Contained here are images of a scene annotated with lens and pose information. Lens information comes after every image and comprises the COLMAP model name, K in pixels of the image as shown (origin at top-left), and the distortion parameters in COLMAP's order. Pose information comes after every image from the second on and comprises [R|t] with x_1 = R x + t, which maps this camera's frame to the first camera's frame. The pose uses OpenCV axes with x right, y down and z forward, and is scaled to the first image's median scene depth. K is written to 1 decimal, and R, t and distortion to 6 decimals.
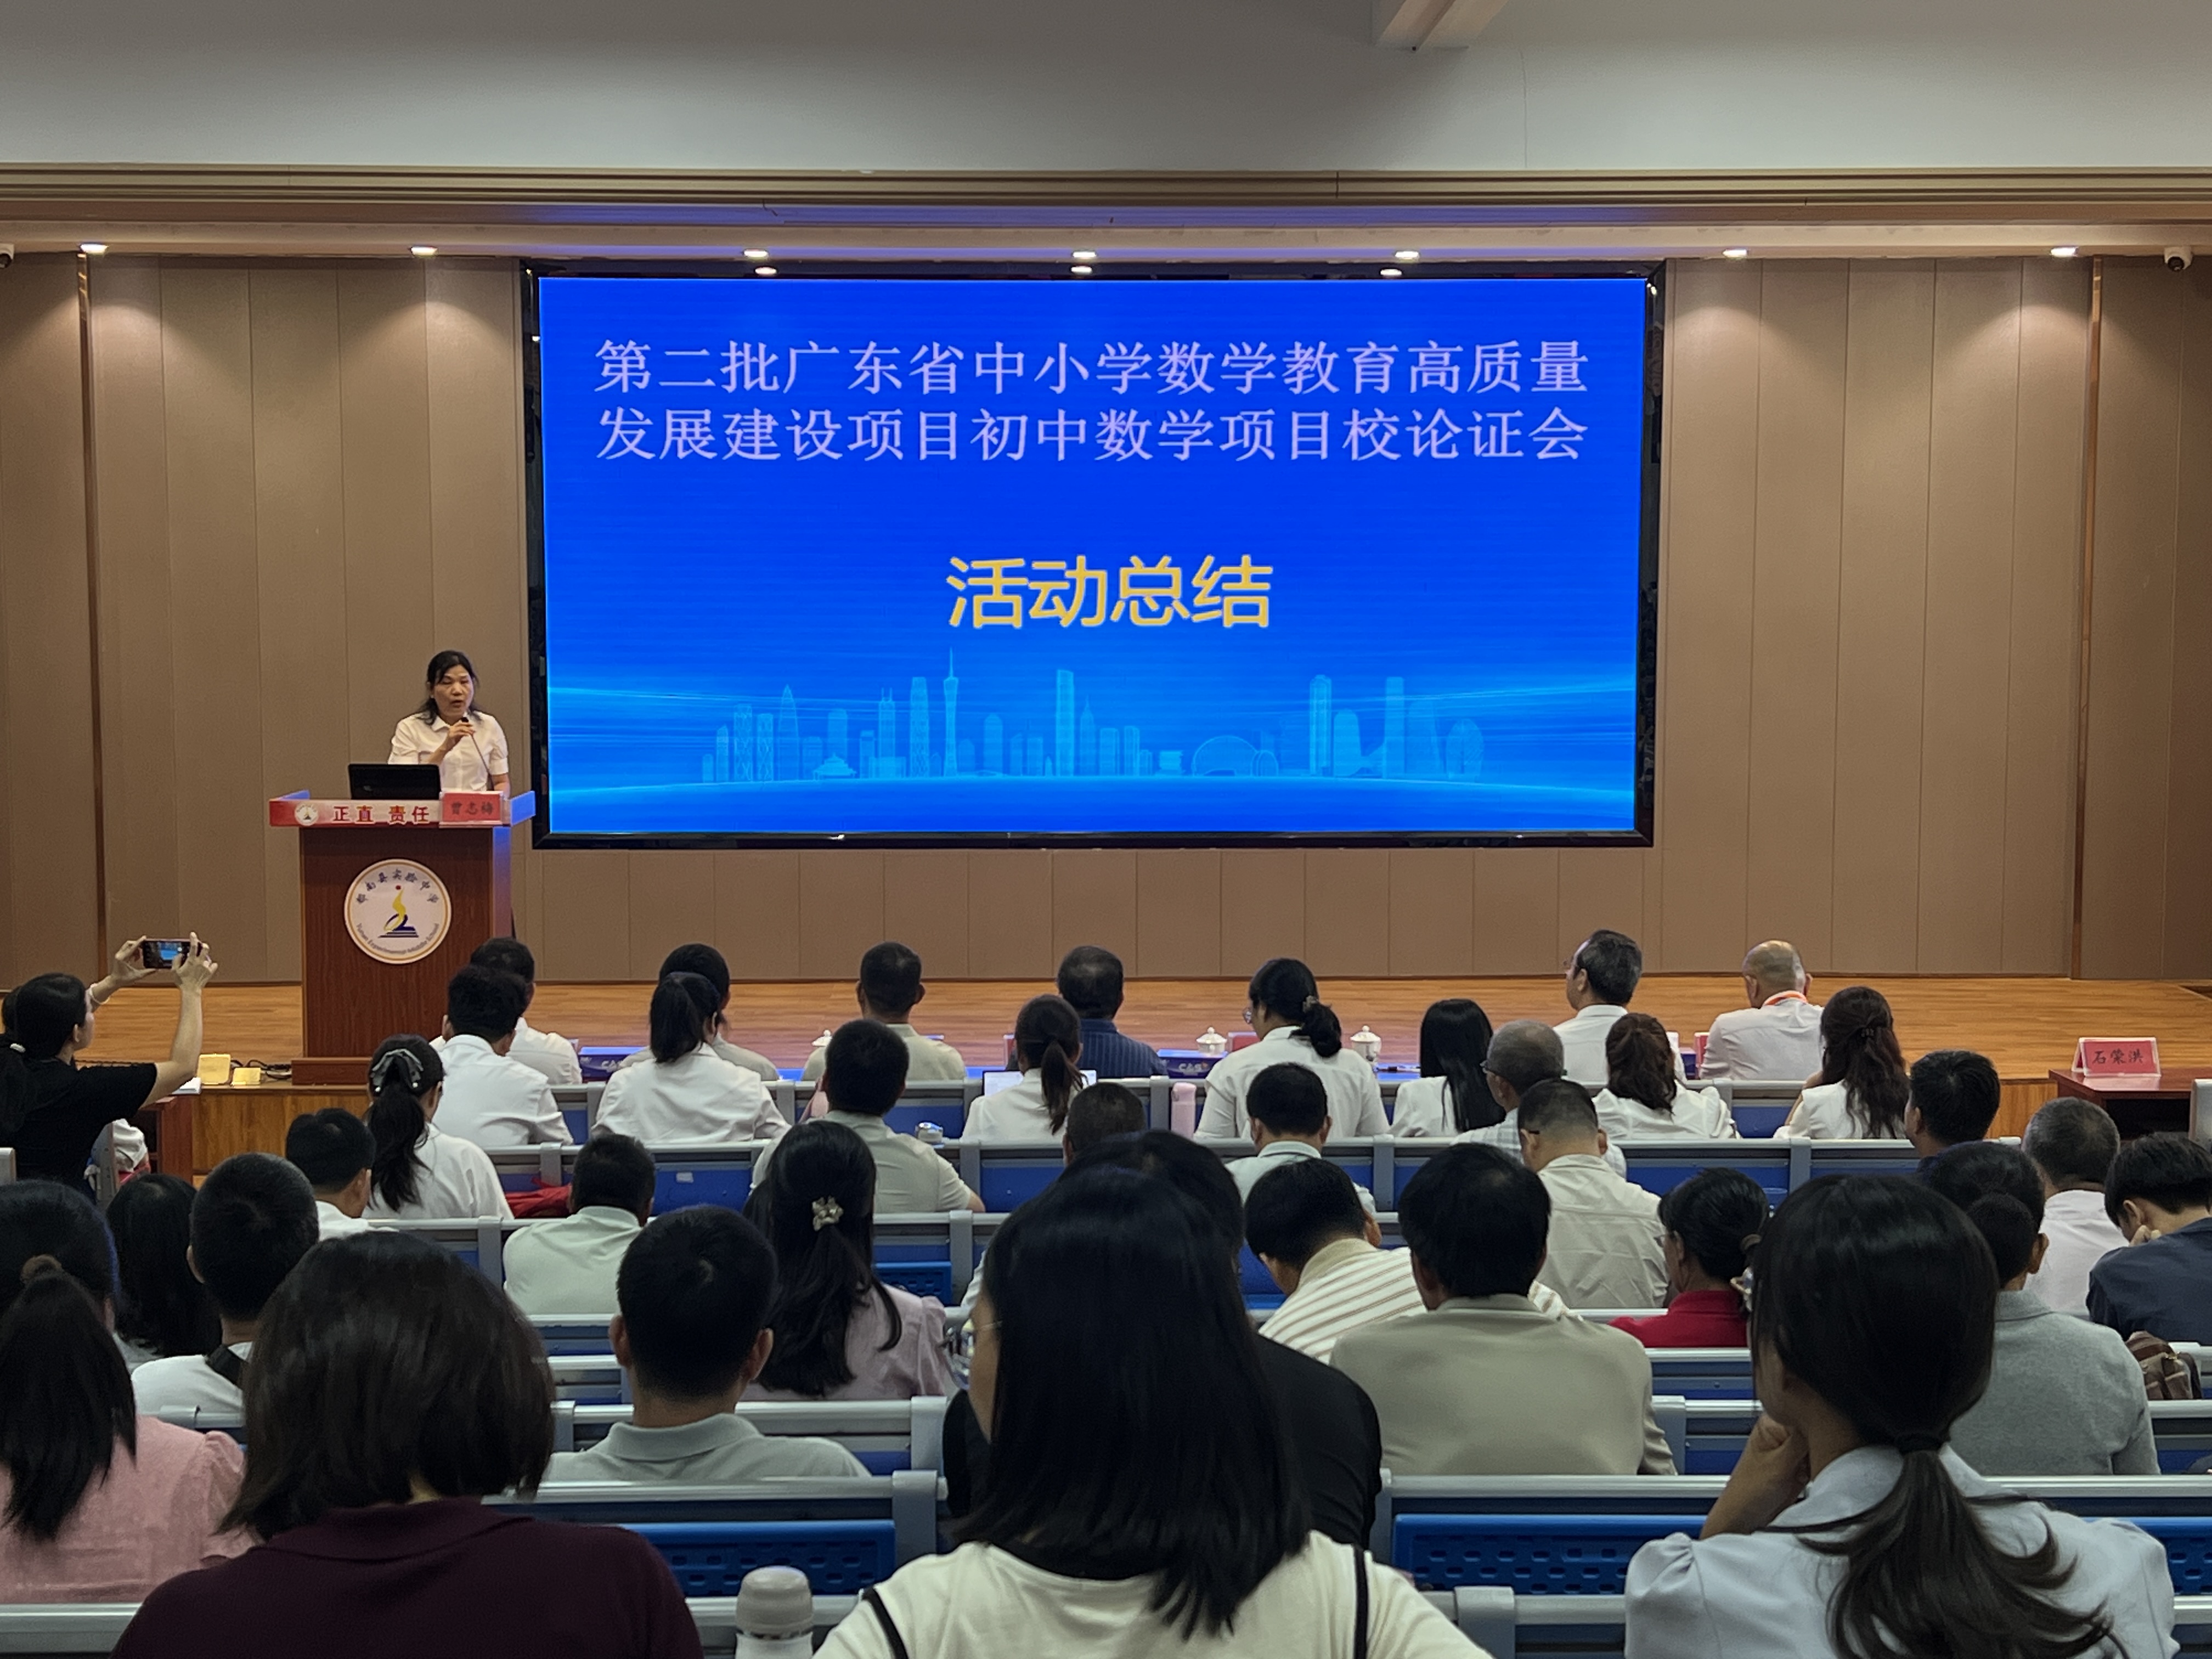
lens RADIAL K [[3341.1, 0, 1075.0], [0, 3341.1, 842.3], [0, 0, 1]] dist [0.491724, -2.916128]
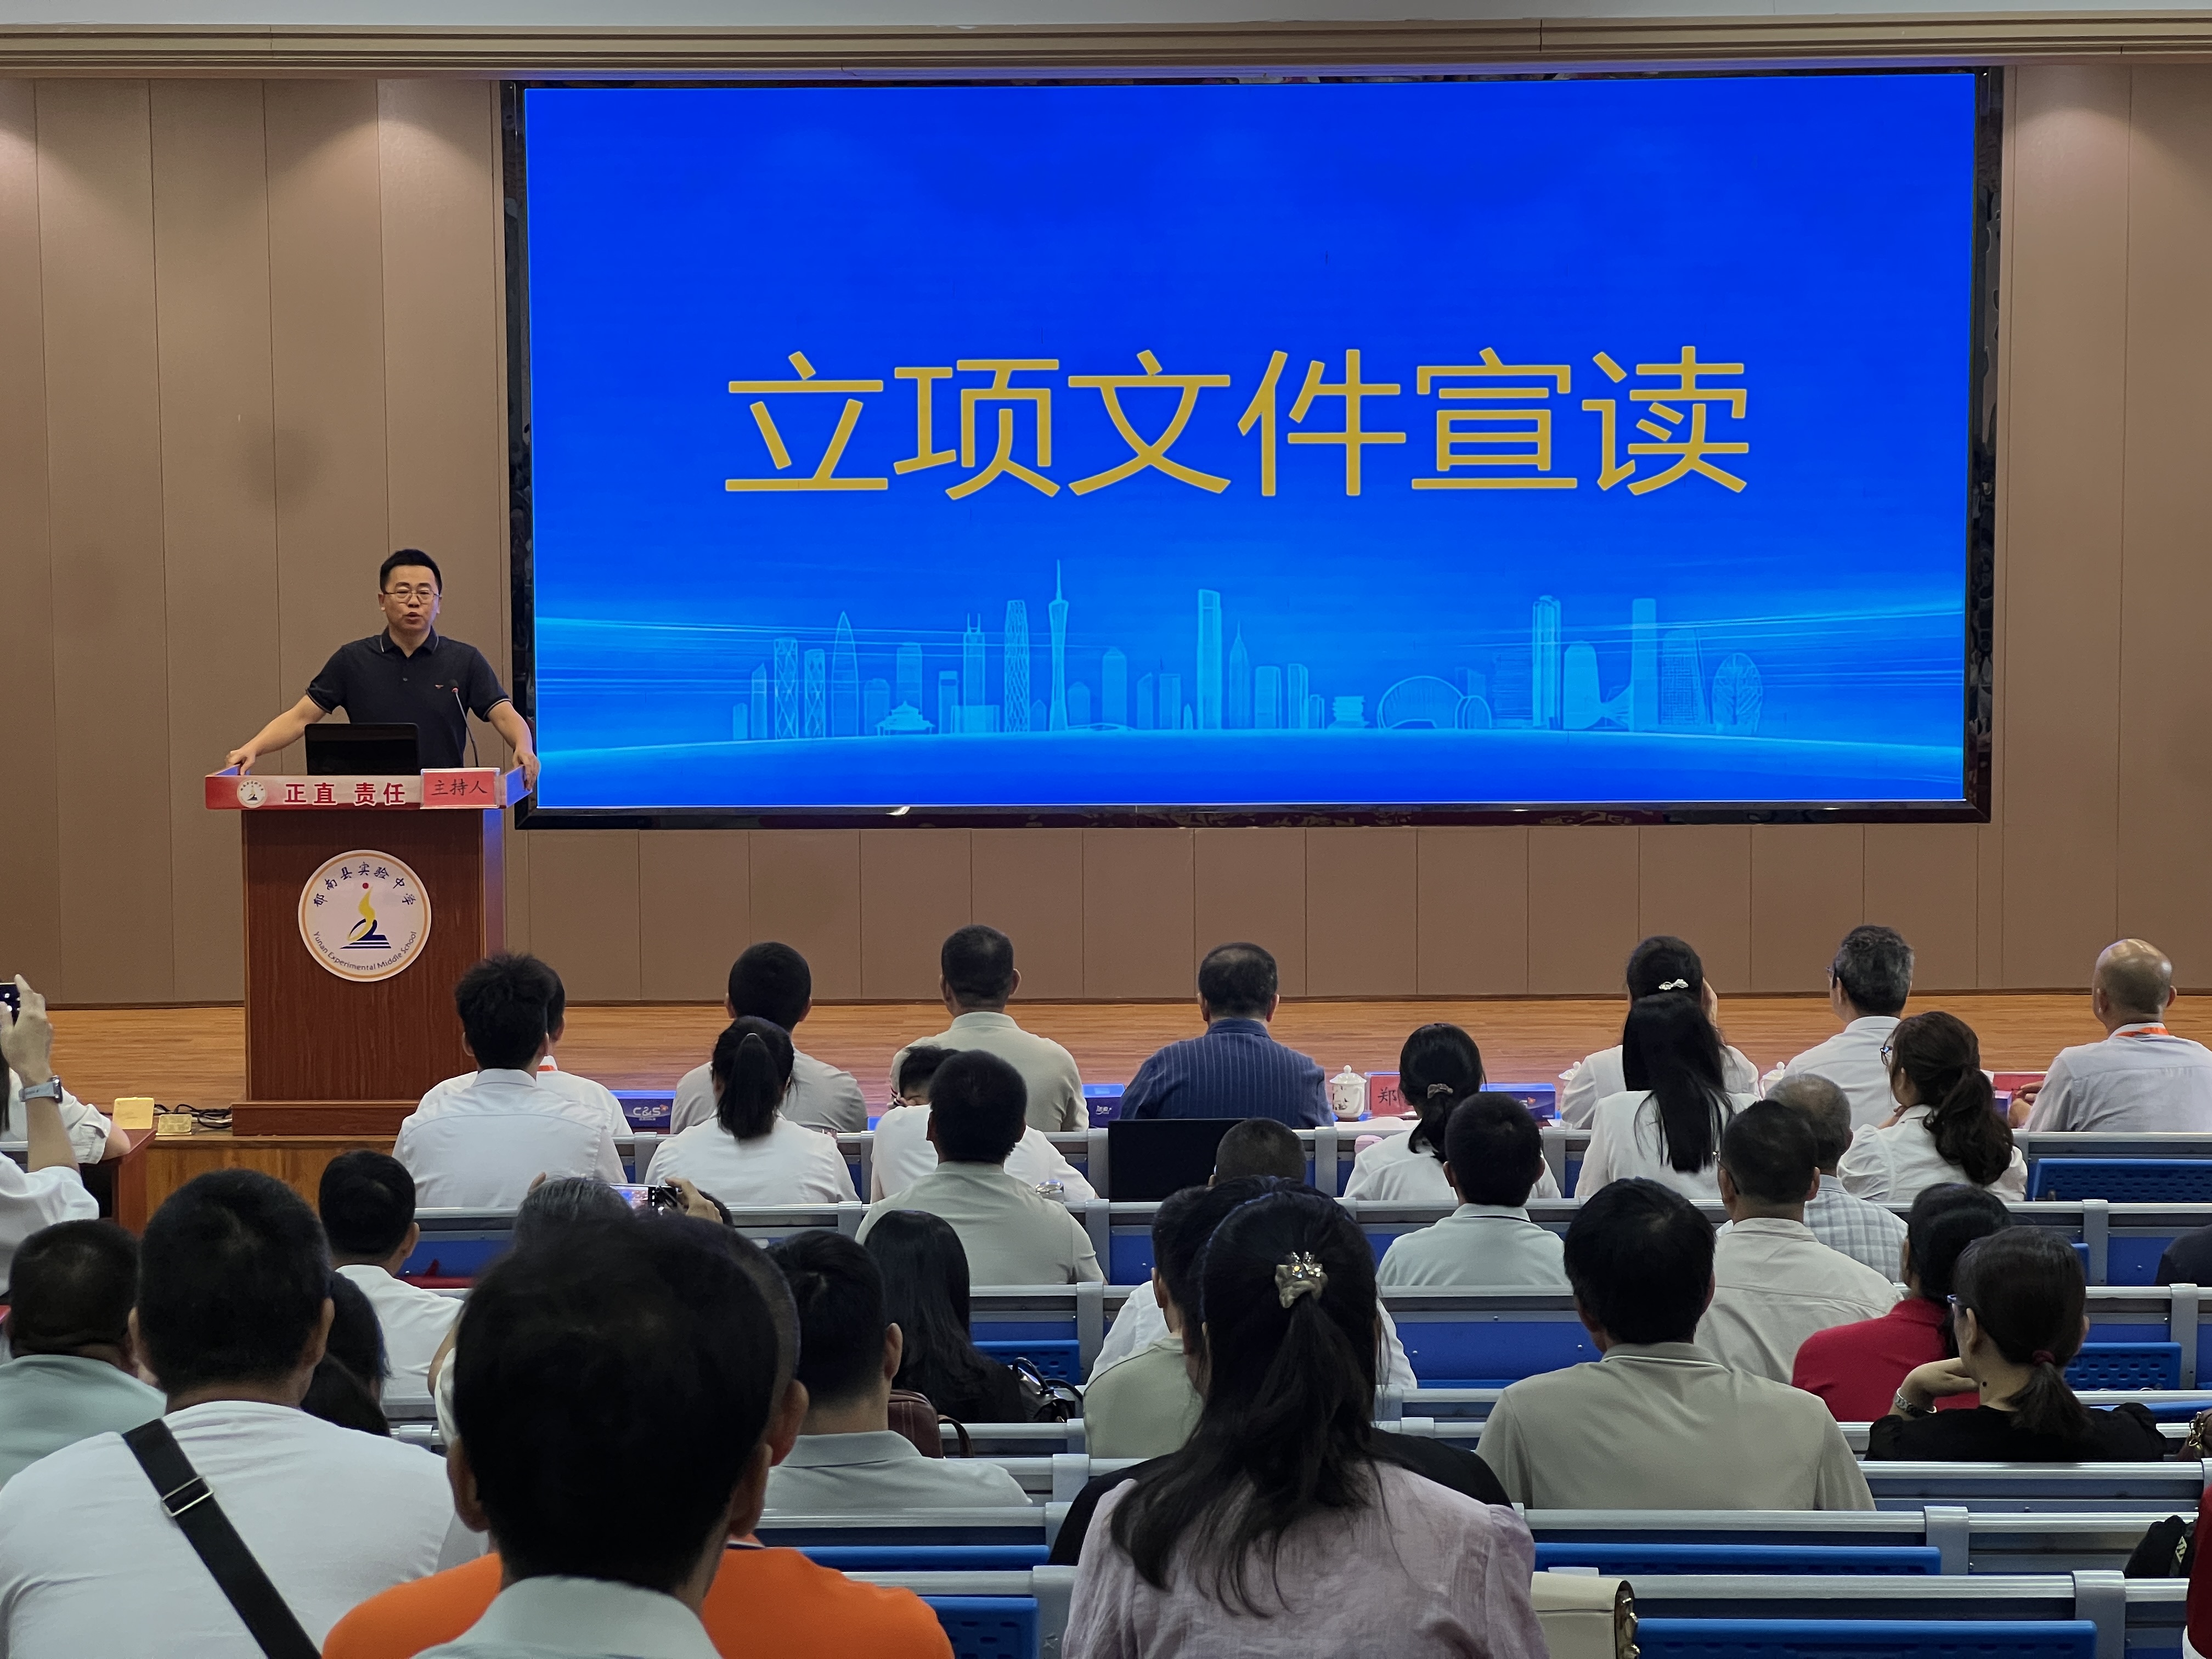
lens RADIAL K [[4997.4, 0, 1098.1], [0, 4997.4, 803.3], [0, 0, 1]] dist [0.247151, 0.936858]
pose [[0.999674, -0.002937, -0.025343, 0.000529], [0.003069, 0.999982, 0.005157, -0.009575], [0.025328, -0.005233, 0.999666, -0.139121]]
